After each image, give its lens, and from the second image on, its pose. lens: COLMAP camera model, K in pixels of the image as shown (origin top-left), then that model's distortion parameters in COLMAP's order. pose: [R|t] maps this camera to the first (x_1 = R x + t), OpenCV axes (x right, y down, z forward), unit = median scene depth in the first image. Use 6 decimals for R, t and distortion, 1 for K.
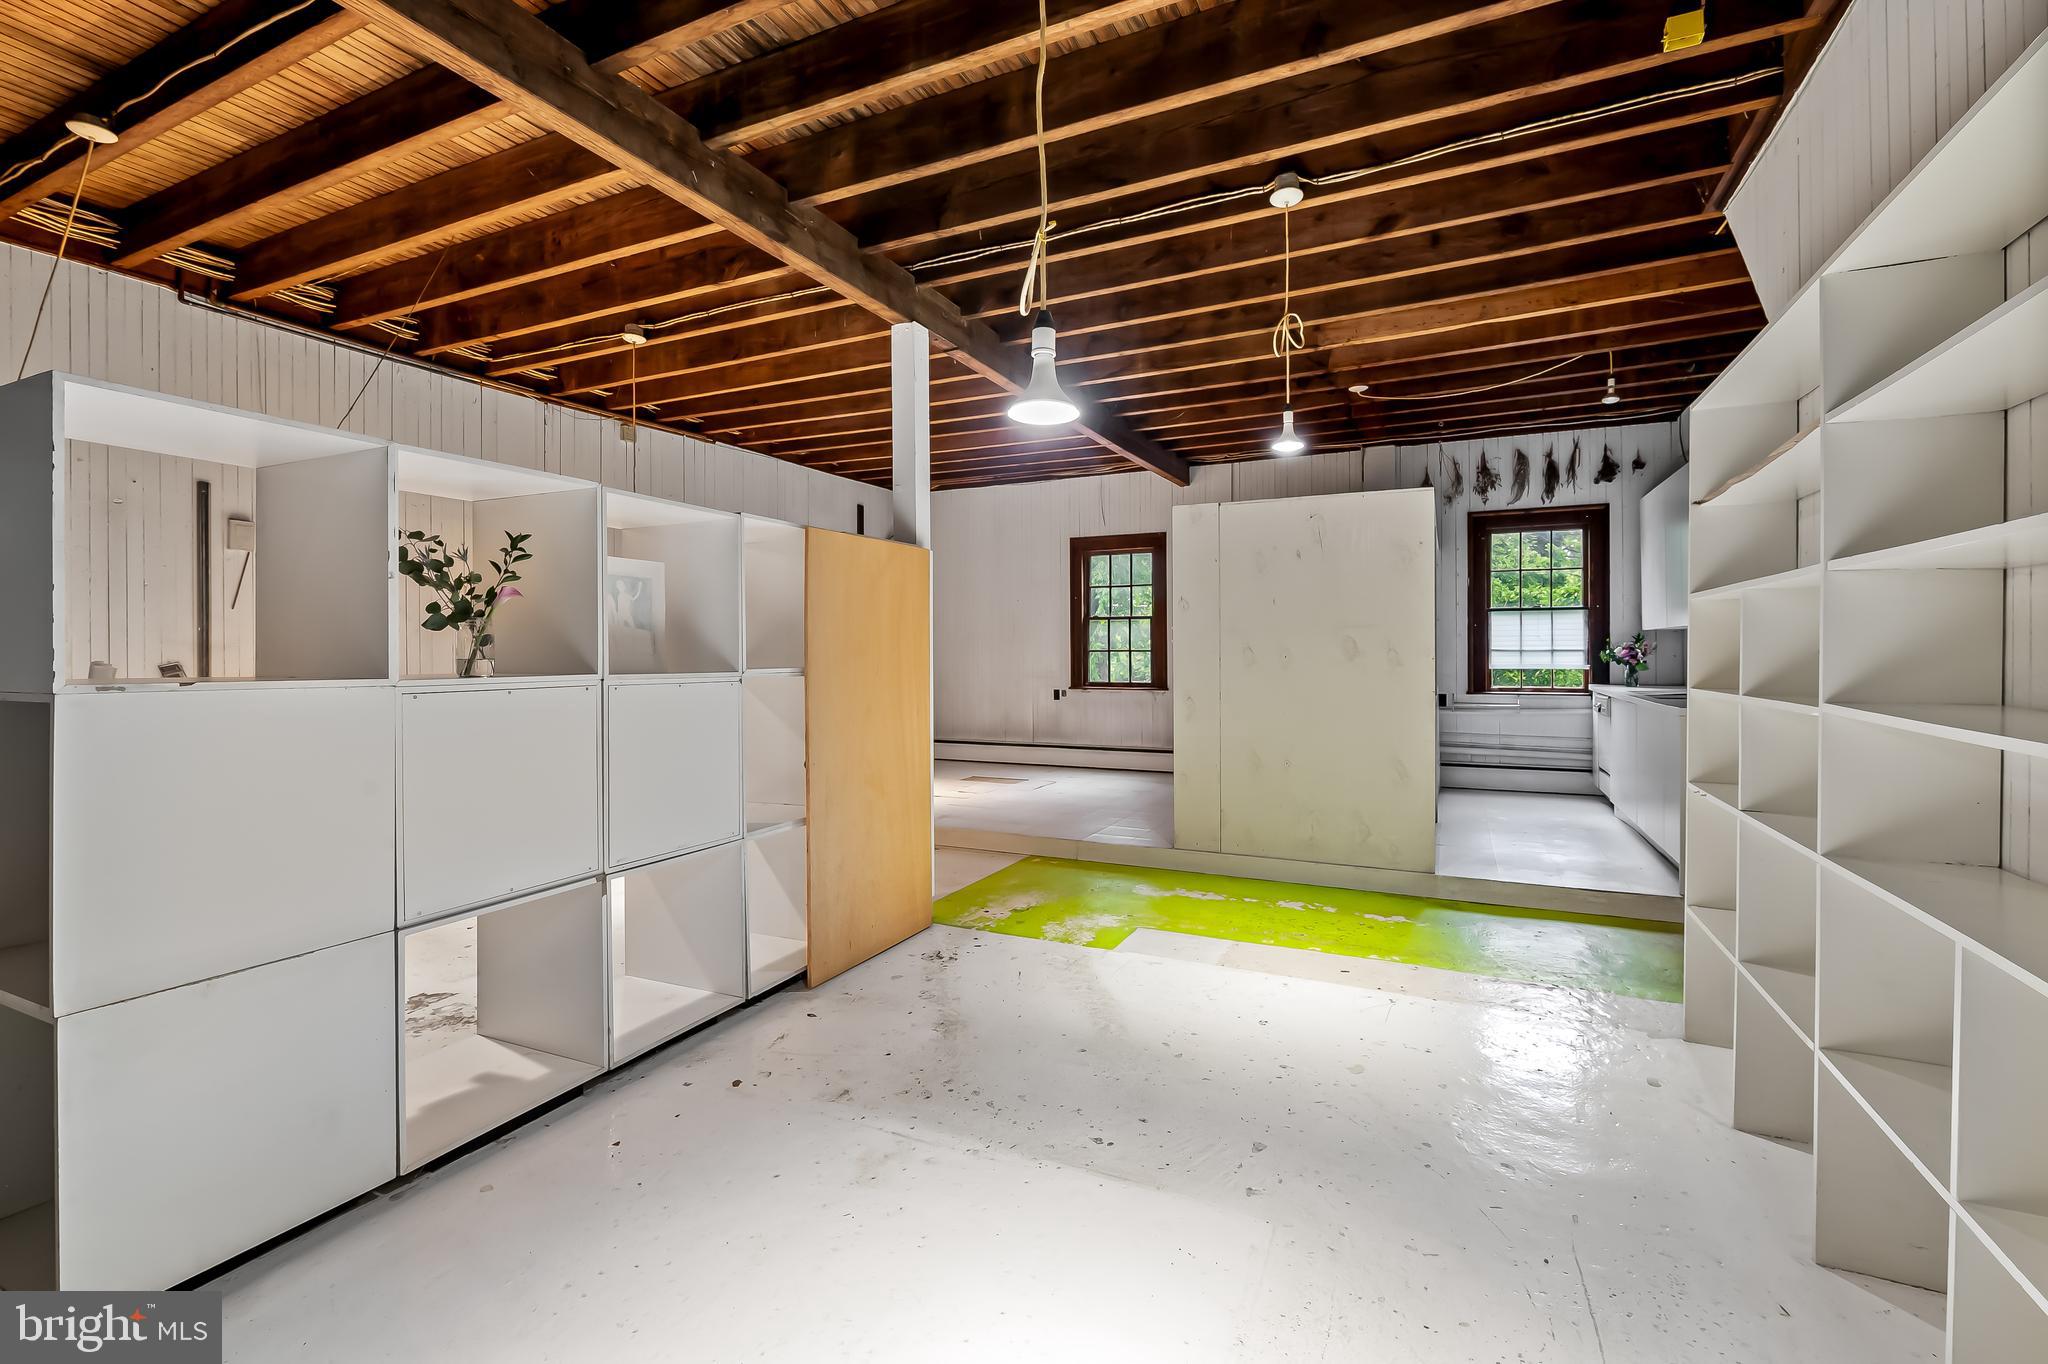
lens RADIAL K [[878.3, 0, 1031.8], [0, 878.3, 659.9], [0, 0, 1]] dist [-0.004849, -0.001026]
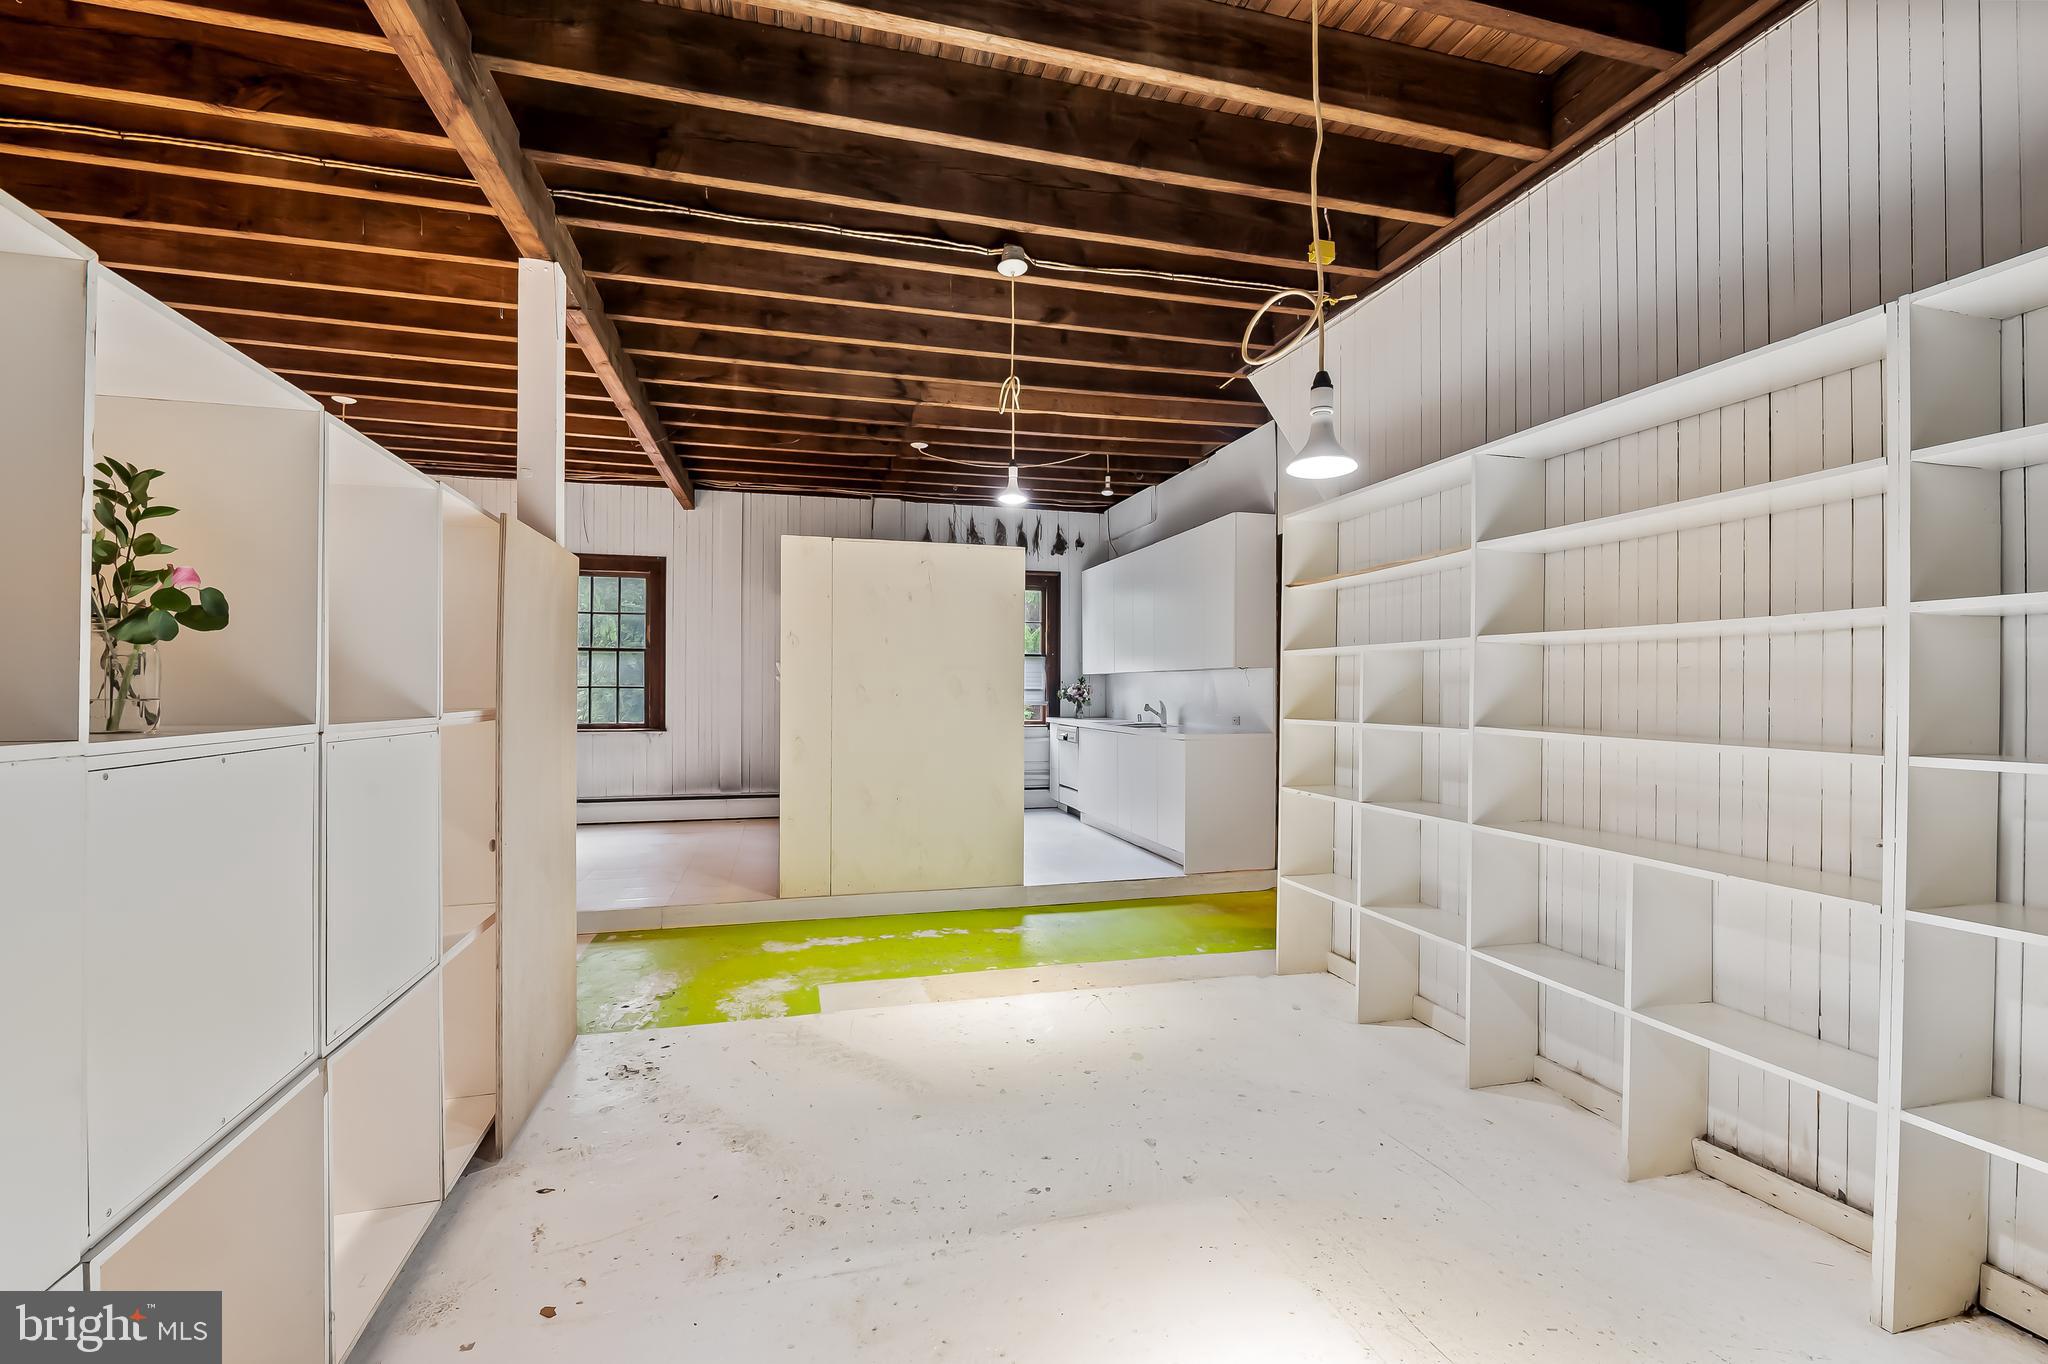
lens RADIAL K [[878.3, 0, 1019.2], [0, 878.3, 685.6], [0, 0, 1]] dist [-0.004849, -0.001026]
pose [[0.760418, 0.008437, 0.649379, -0.336496], [0.000601, 0.999906, -0.013694, -0.000106], [-0.649434, 0.010803, 0.760342, 0.154562]]
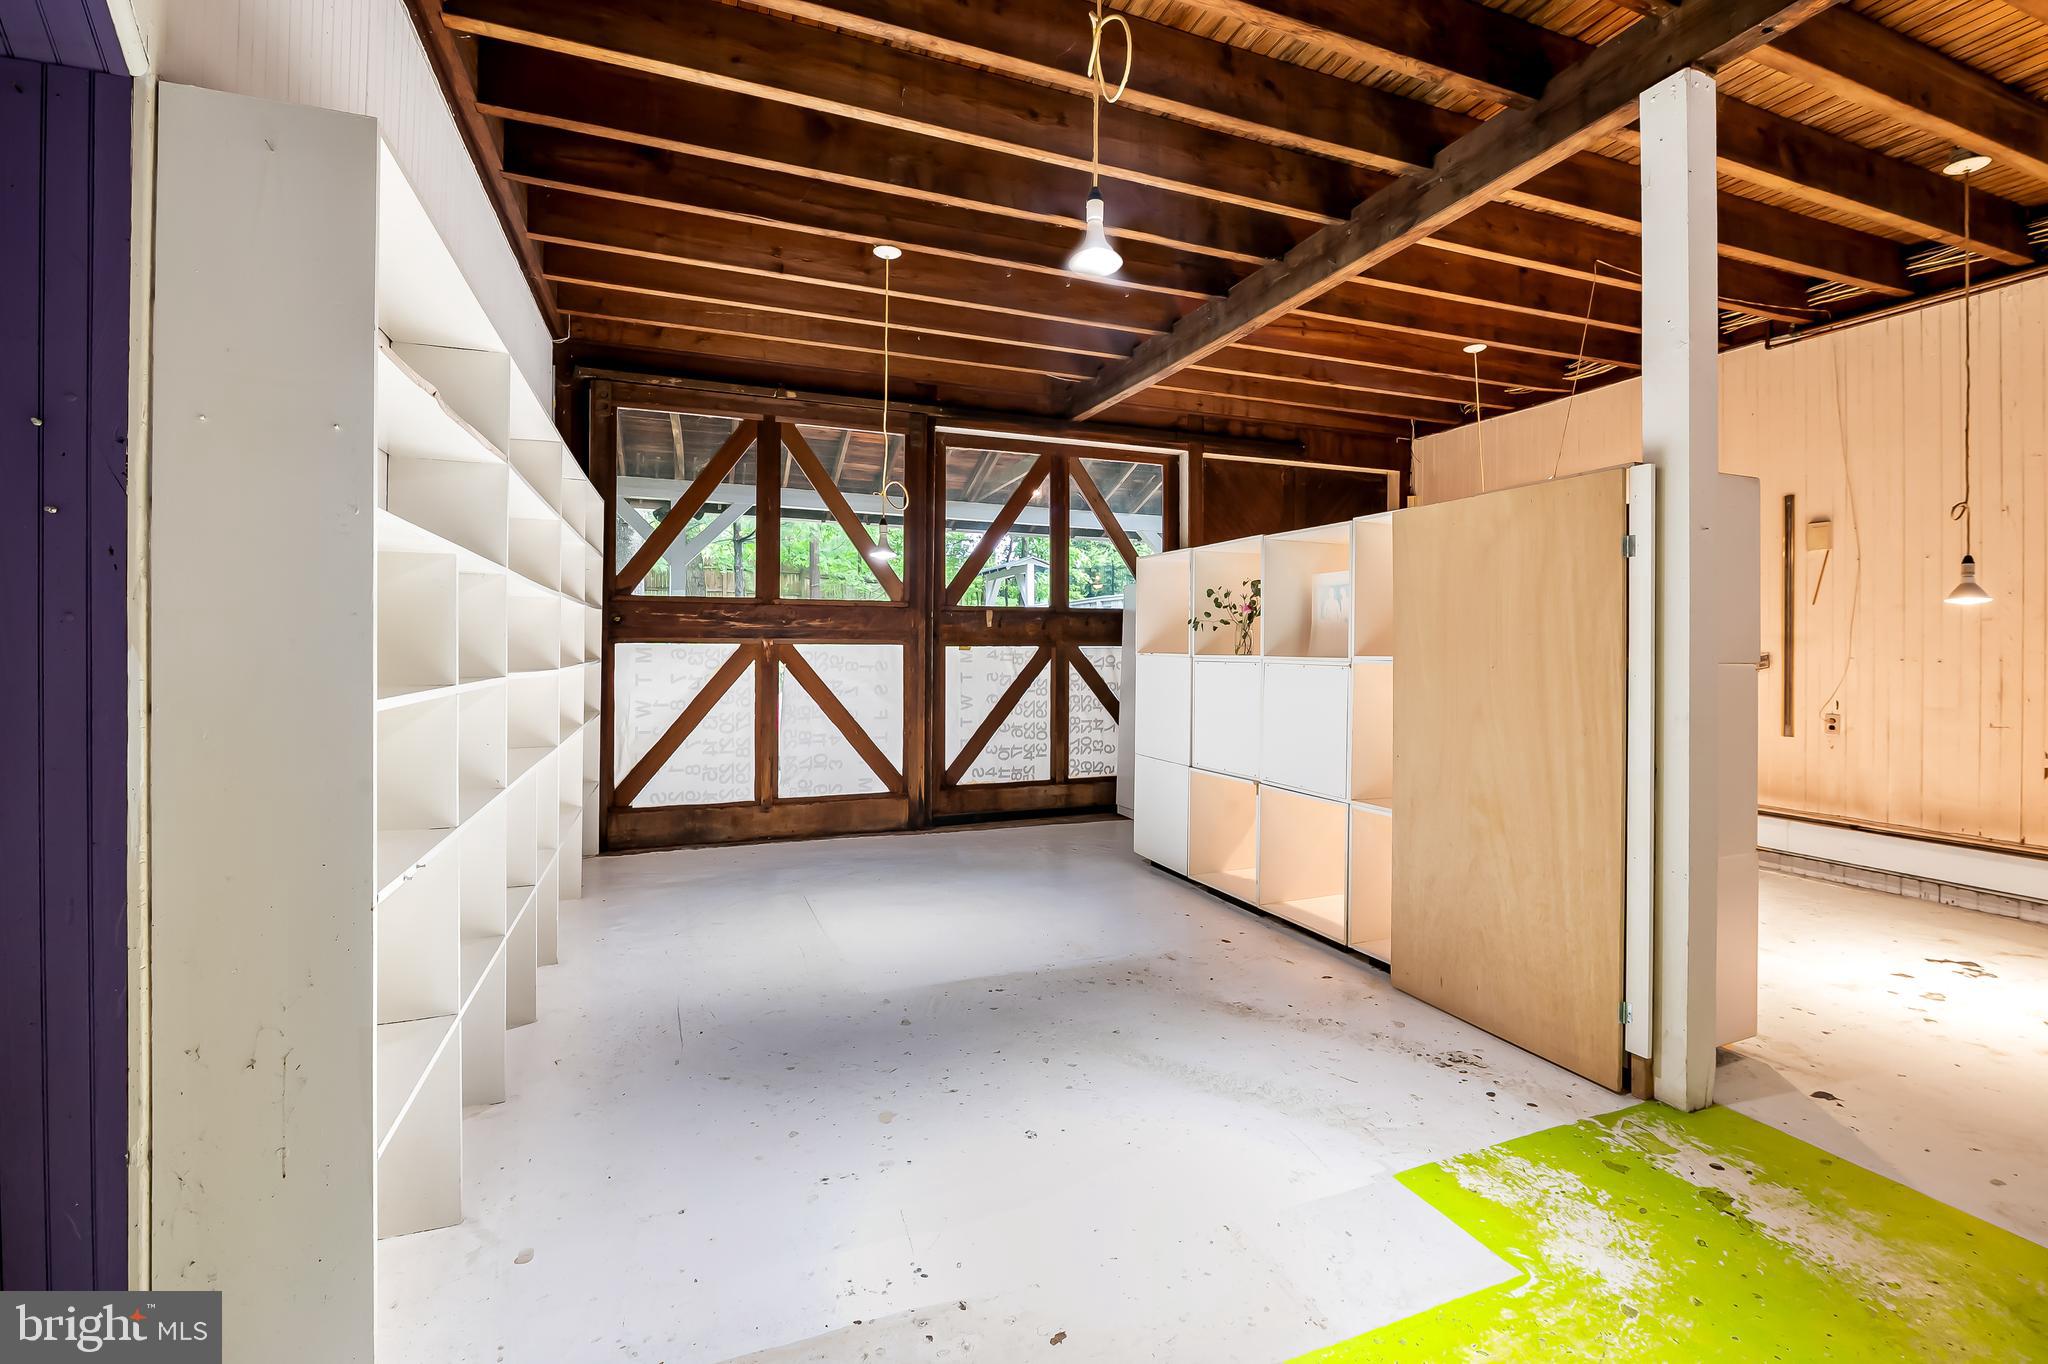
lens RADIAL K [[878.3, 0, 1023.7], [0, 878.3, 644.6], [0, 0, 1]] dist [-0.004849, -0.001026]
pose [[-0.683172, -0.005383, -0.730238, 0.625258], [-0.008457, 0.999964, 0.000541, -0.000455], [0.730208, 0.006545, -0.683193, 1.155333]]
